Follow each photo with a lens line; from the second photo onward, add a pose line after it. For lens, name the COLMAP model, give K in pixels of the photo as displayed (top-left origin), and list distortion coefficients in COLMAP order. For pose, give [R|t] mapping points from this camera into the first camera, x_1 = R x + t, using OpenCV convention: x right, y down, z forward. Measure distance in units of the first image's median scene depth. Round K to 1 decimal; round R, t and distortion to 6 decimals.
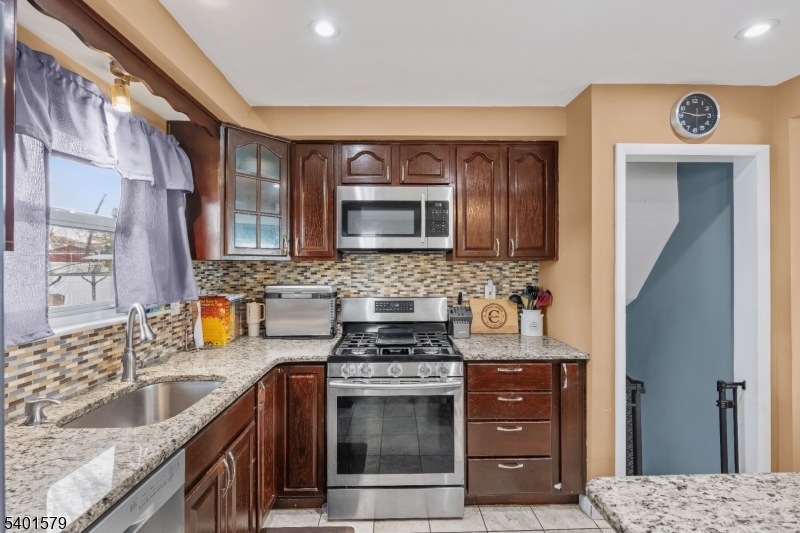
lens RADIAL K [[343.7, 0, 399.2], [0, 343.7, 263.8], [0, 0, 1]] dist [-0.002851, -0.000559]
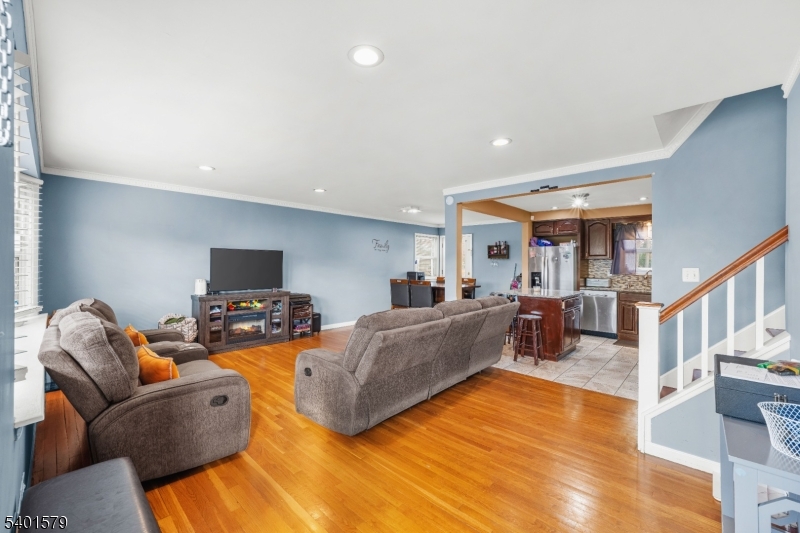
lens RADIAL K [[325.0, 0, 399.9], [0, 325.0, 262.1], [0, 0, 1]] dist [-0.019501, -0.000265]
pose [[-0.707511, -0.009279, -0.706642, 3.130507], [-0.003373, 0.999947, -0.009752, 0.049171], [0.706695, -0.004516, -0.707504, 1.200384]]
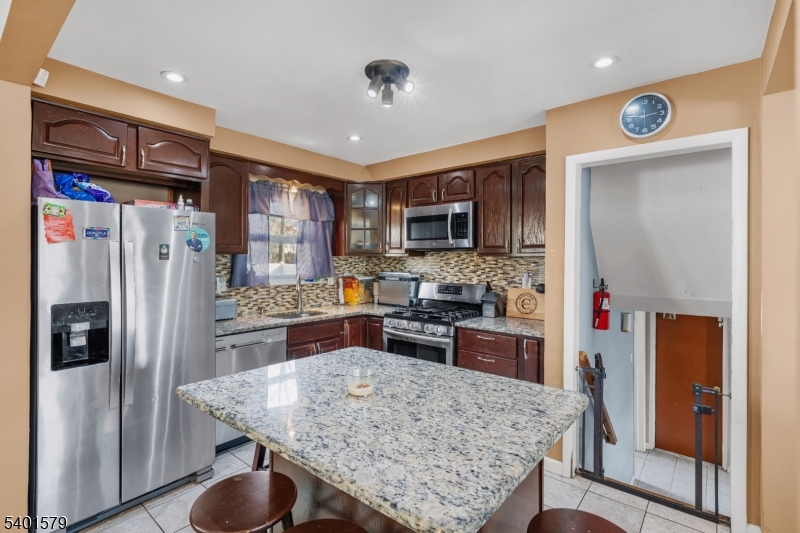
lens RADIAL K [[382.5, 0, 402.7], [0, 382.5, 259.3], [0, 0, 1]] dist [-0.014455, 0.000321]
pose [[0.752077, 0.005711, -0.659051, 1.057546], [-0.004256, 0.999984, 0.003809, -0.002661], [0.659062, -0.000060, 0.752089, -0.335991]]
